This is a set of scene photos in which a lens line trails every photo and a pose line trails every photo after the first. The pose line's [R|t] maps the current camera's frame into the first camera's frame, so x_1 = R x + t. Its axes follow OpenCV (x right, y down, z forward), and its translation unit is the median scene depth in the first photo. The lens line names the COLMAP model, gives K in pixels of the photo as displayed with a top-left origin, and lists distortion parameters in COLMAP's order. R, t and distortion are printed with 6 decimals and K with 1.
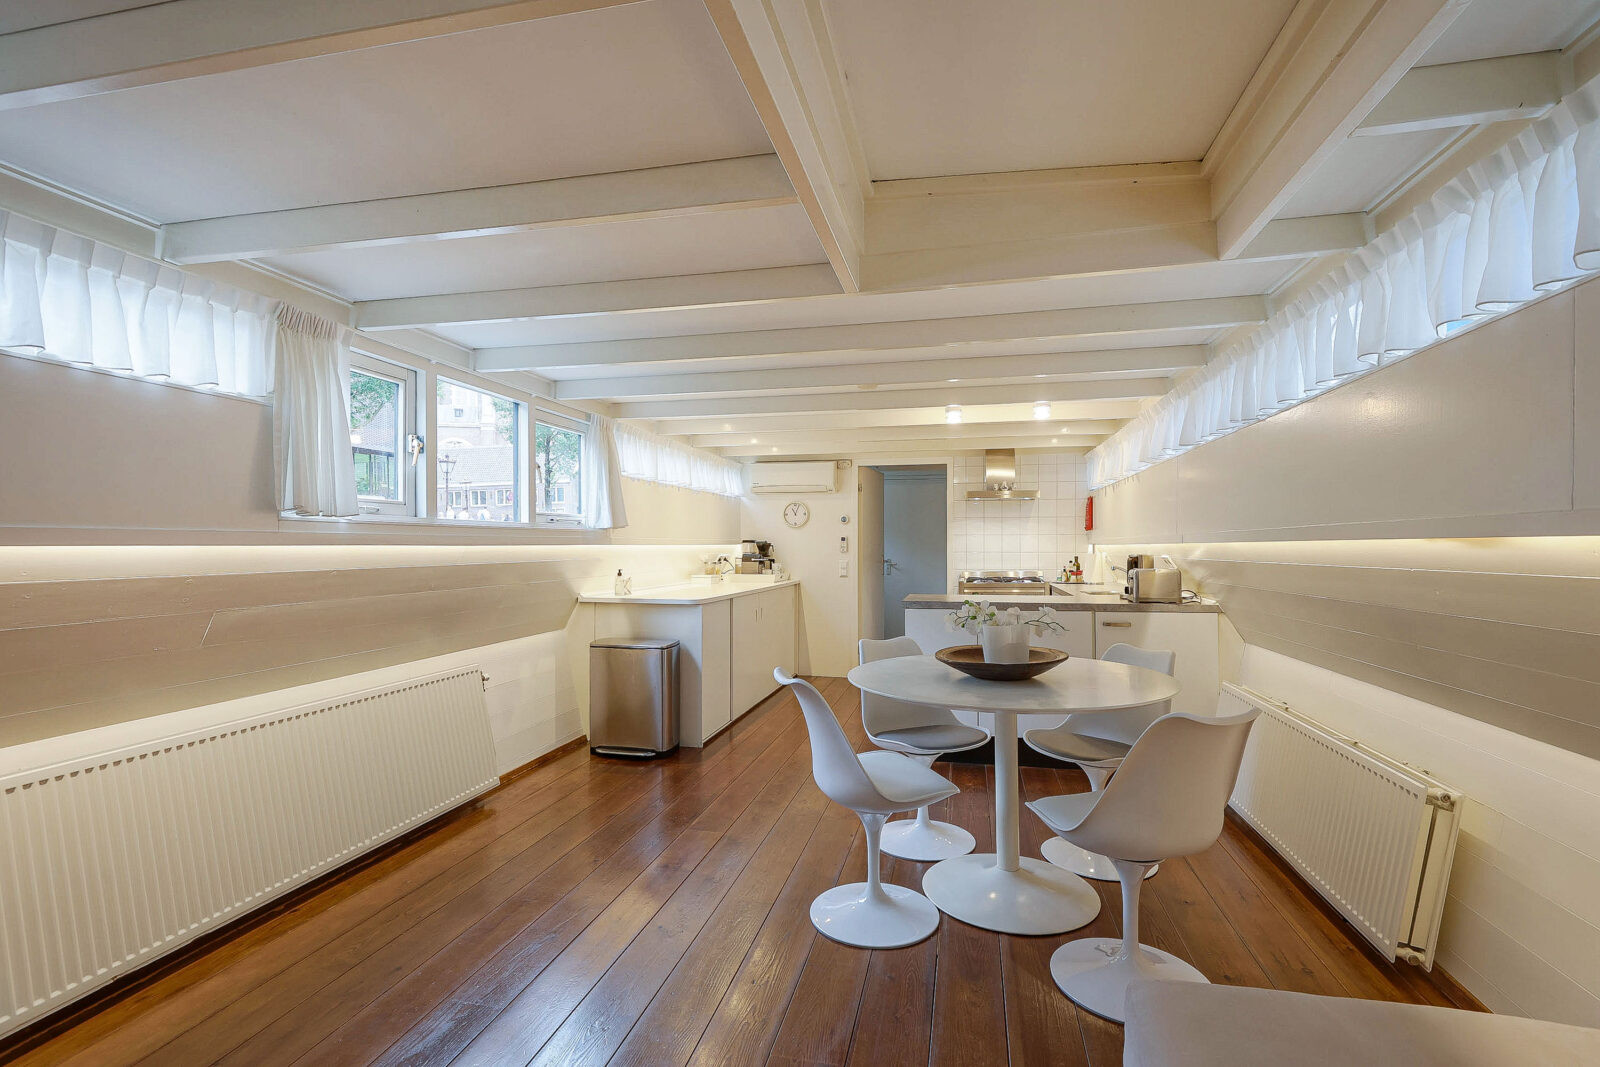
lens RADIAL K [[731.5, 0, 804.7], [0, 731.5, 527.8], [0, 0, 1]] dist [-0.000071, -0.000363]
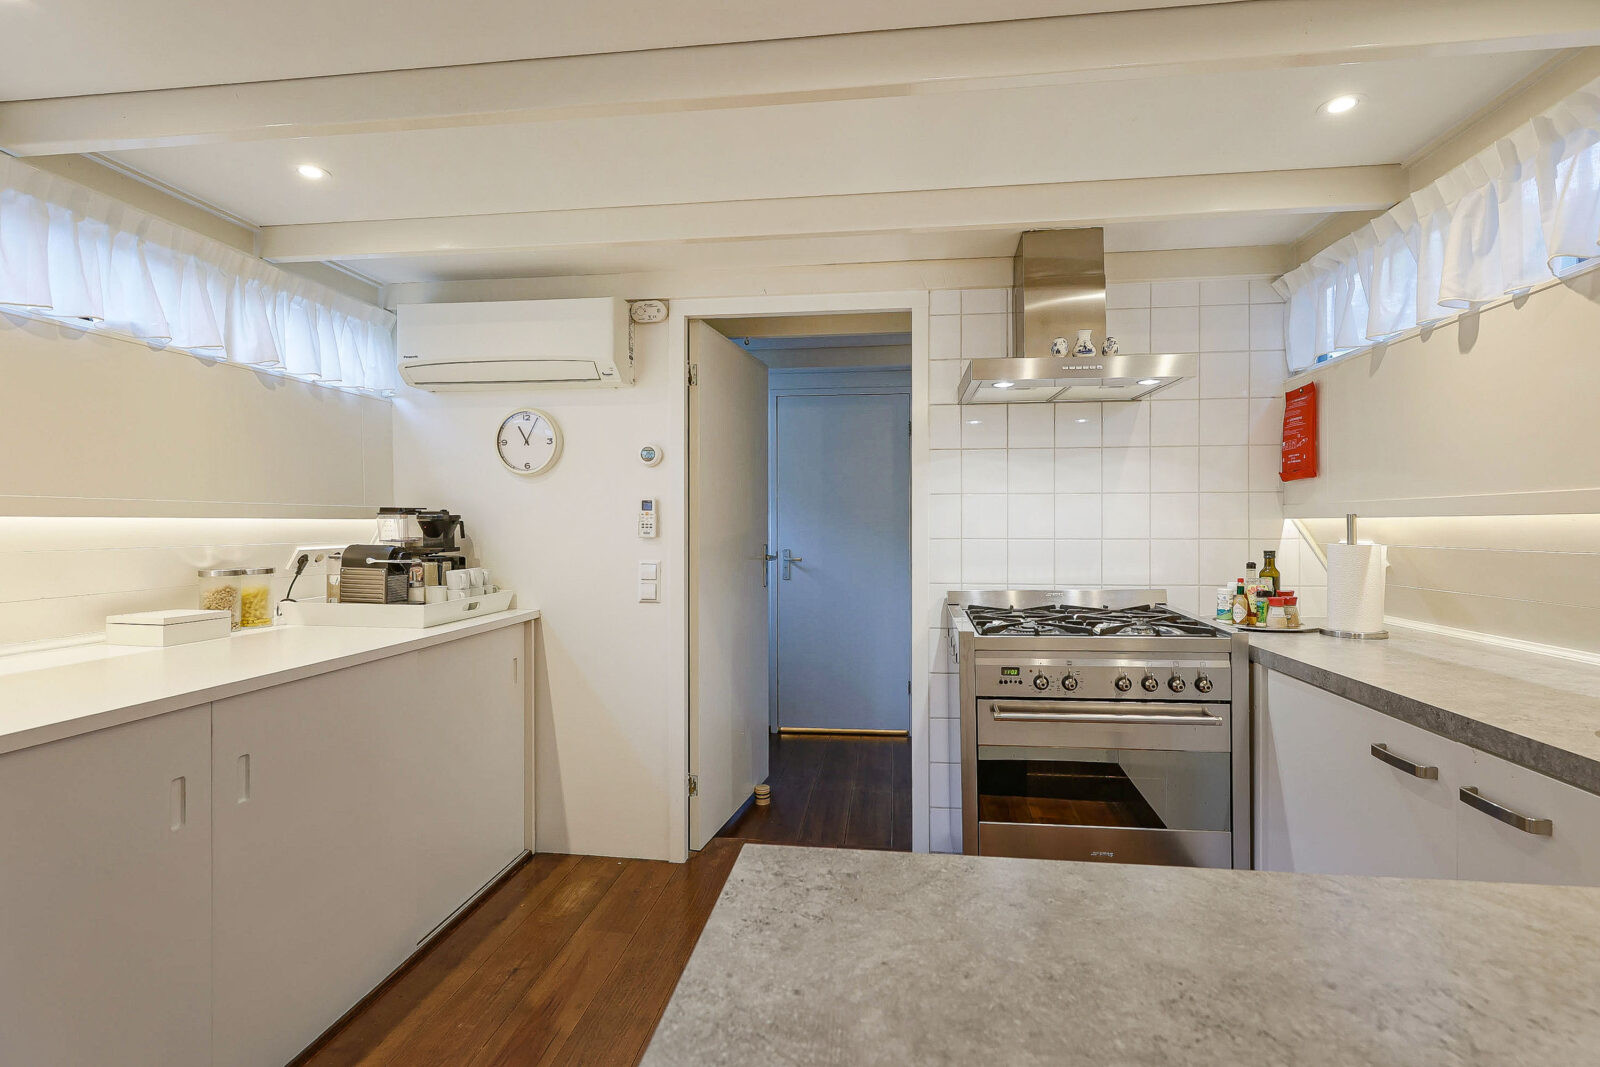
lens RADIAL K [[731.5, 0, 804.7], [0, 731.5, 527.8], [0, 0, 1]] dist [-0.000071, -0.000363]
pose [[0.995675, 0.000061, 0.092908, 0.107324], [-0.002574, 0.999634, 0.026921, 0.018020], [-0.092872, -0.027043, 0.995311, 0.648298]]
